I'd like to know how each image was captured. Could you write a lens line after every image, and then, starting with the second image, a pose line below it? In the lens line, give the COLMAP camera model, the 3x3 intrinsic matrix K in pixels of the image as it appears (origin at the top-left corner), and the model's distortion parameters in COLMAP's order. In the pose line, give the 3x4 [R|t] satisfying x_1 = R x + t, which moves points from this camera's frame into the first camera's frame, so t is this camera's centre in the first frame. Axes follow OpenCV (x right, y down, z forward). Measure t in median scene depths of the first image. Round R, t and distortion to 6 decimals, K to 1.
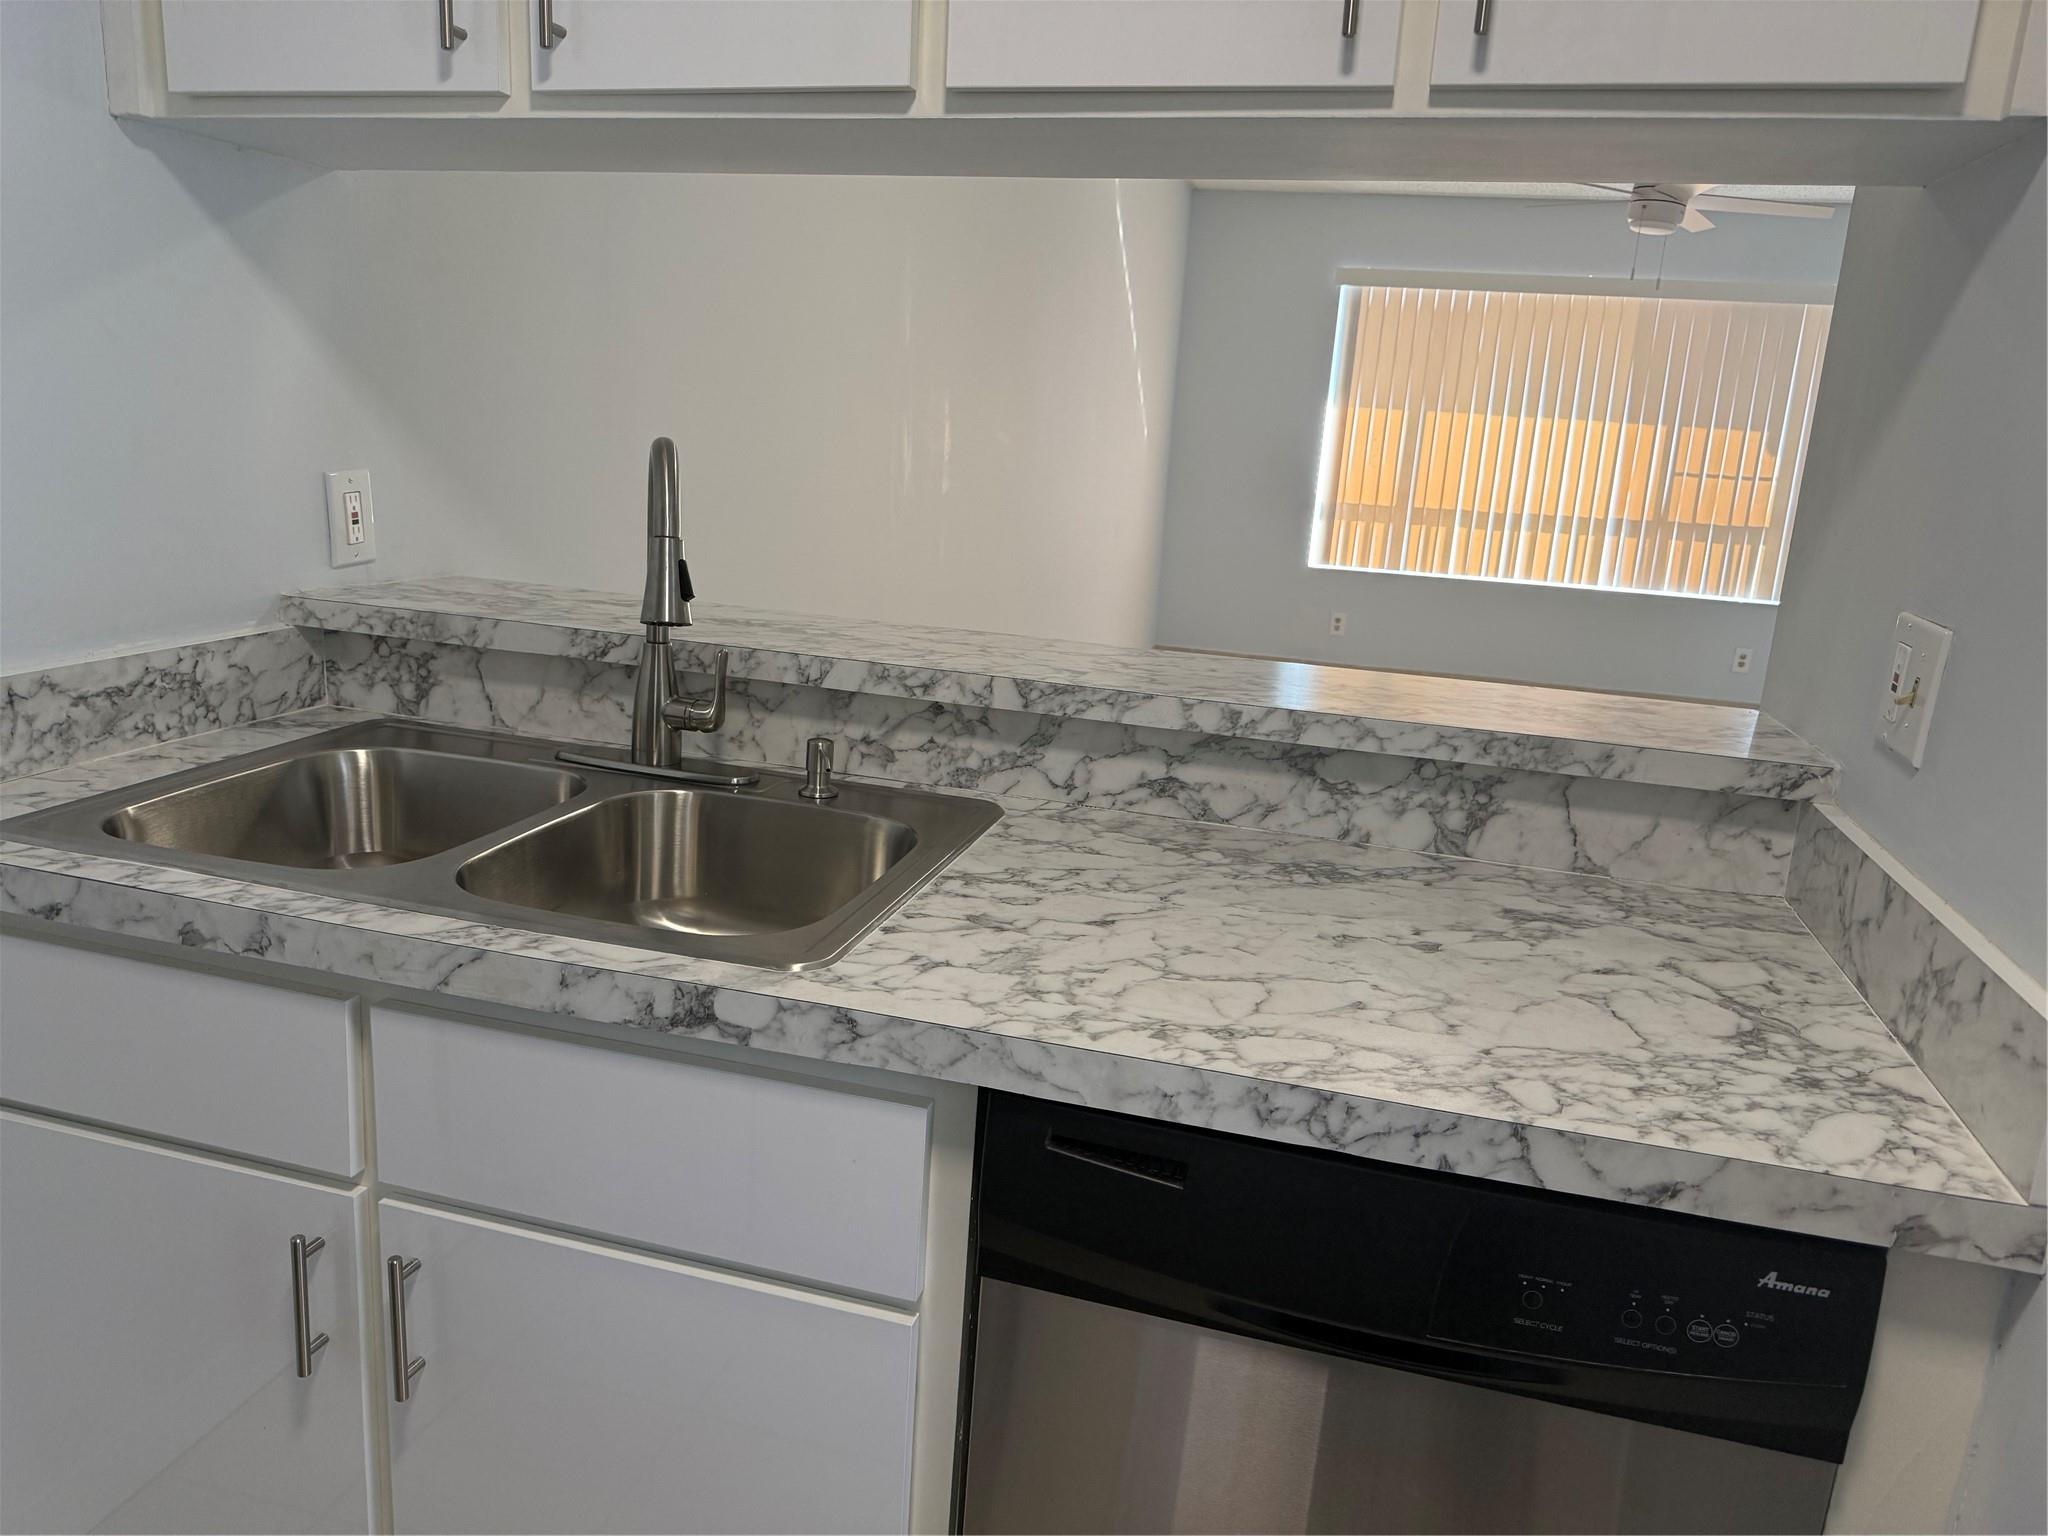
lens RADIAL K [[1457.9, 0, 1038.4], [0, 1457.9, 769.4], [0, 0, 1]] dist [0.100126, -0.131884]
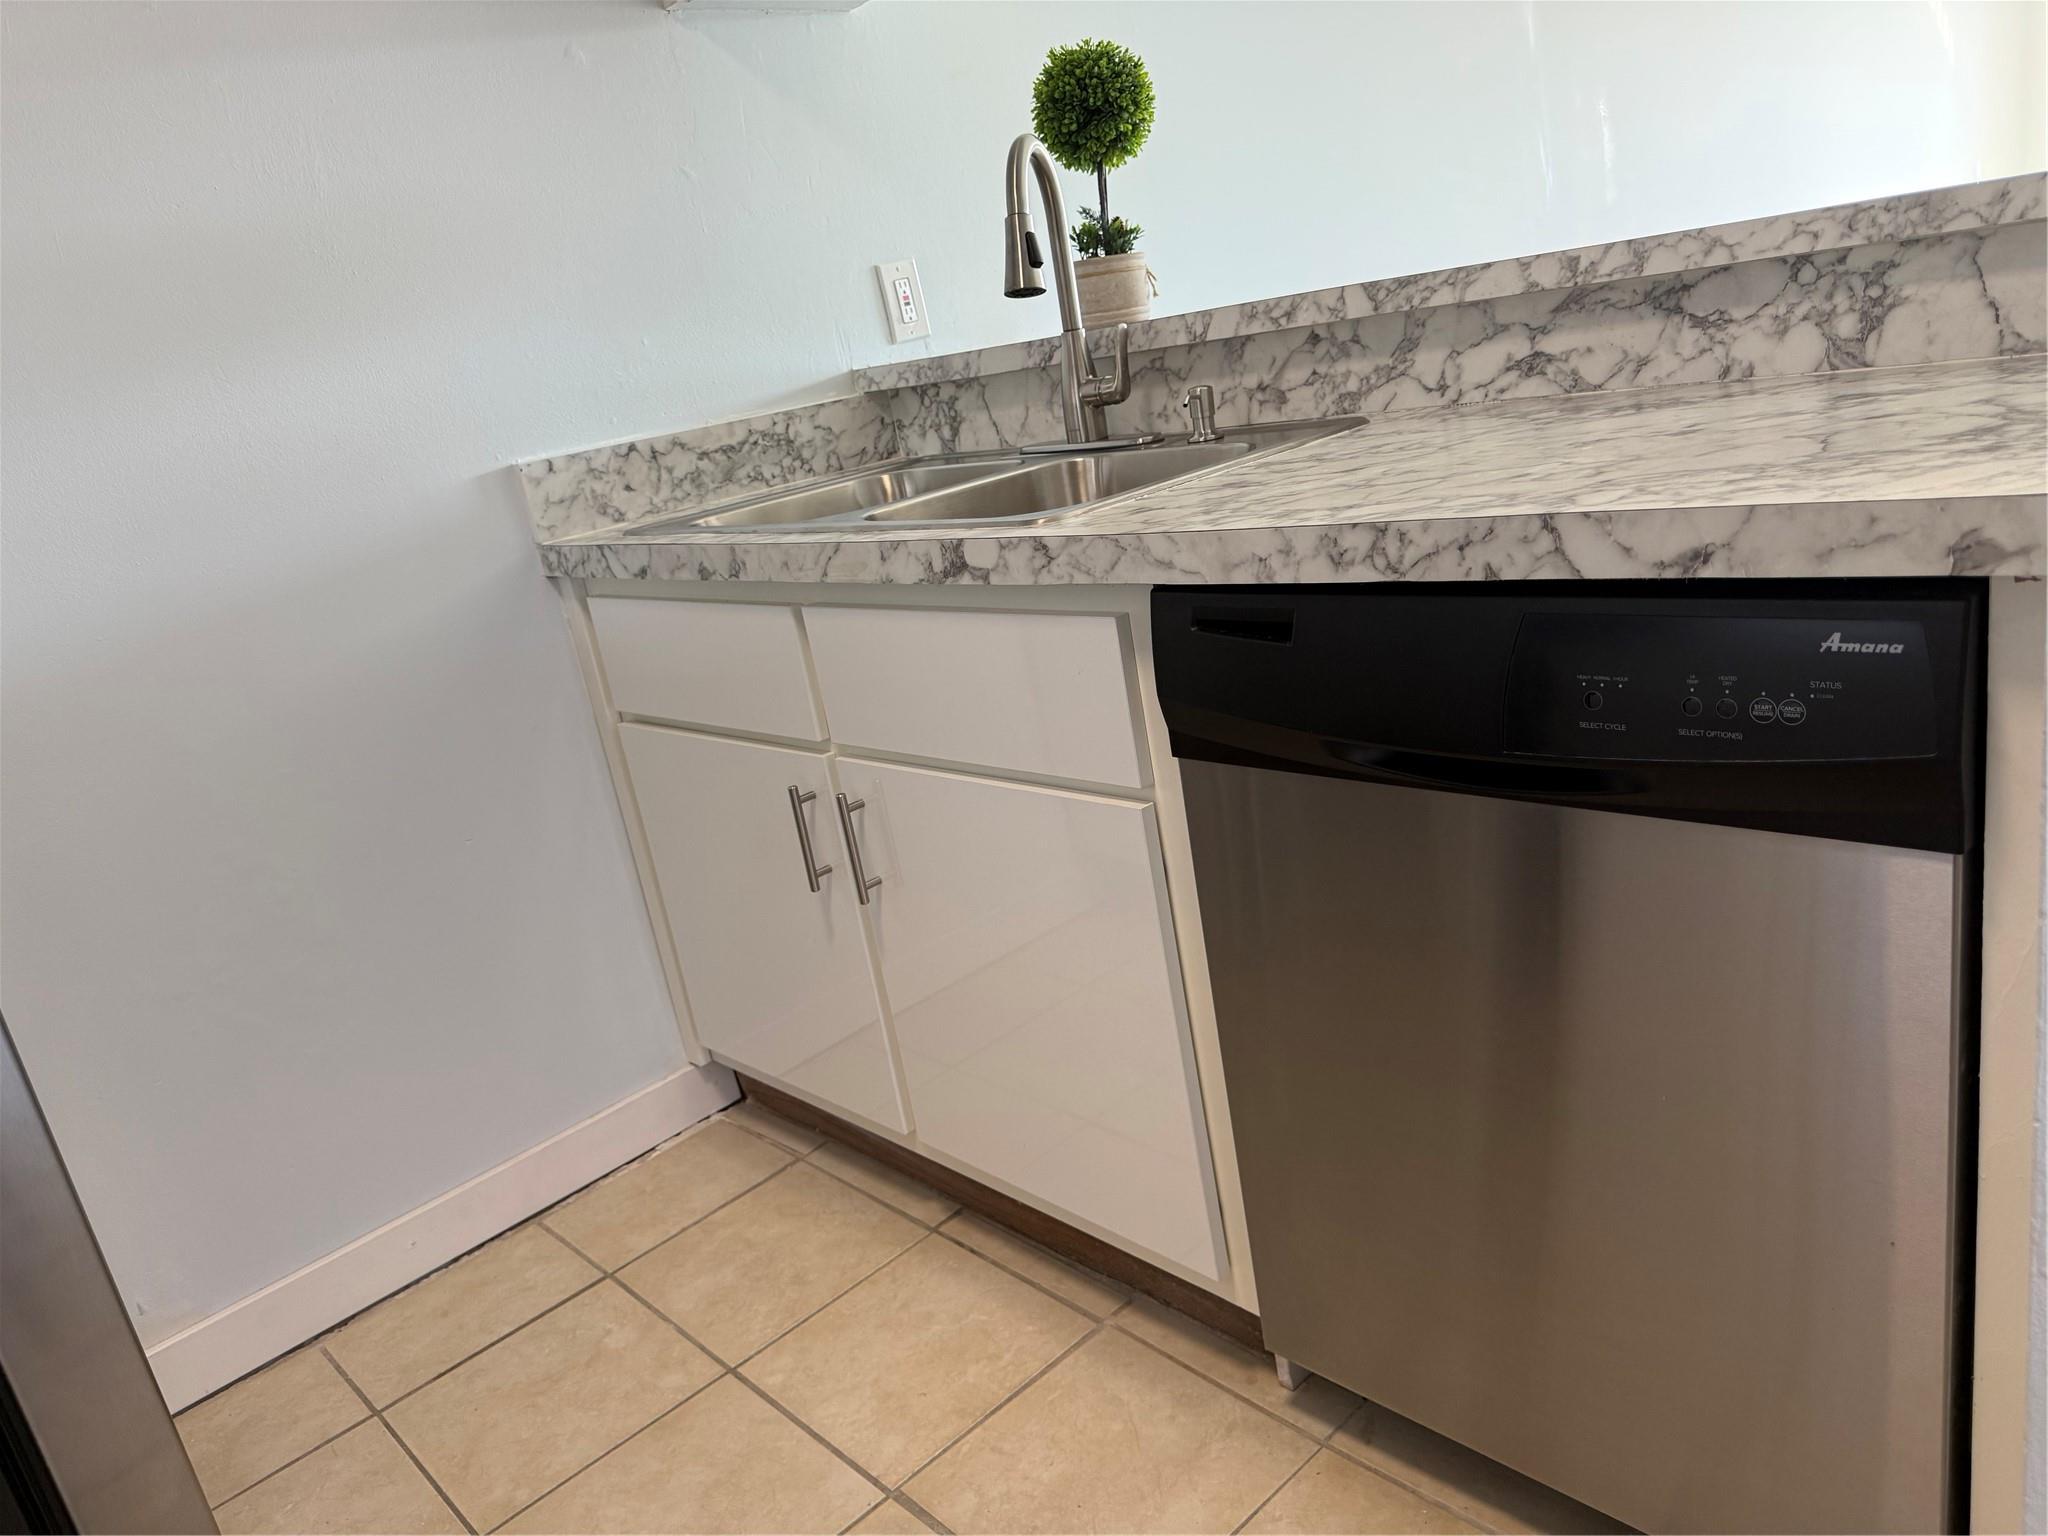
lens RADIAL K [[1462.4, 0, 995.6], [0, 1462.4, 780.8], [0, 0, 1]] dist [0.082043, -0.182559]
pose [[0.822565, -0.043219, -0.567027, 0.343940], [0.097303, 0.993100, 0.065459, 0.190489], [0.560285, -0.109018, 0.821094, -0.010806]]
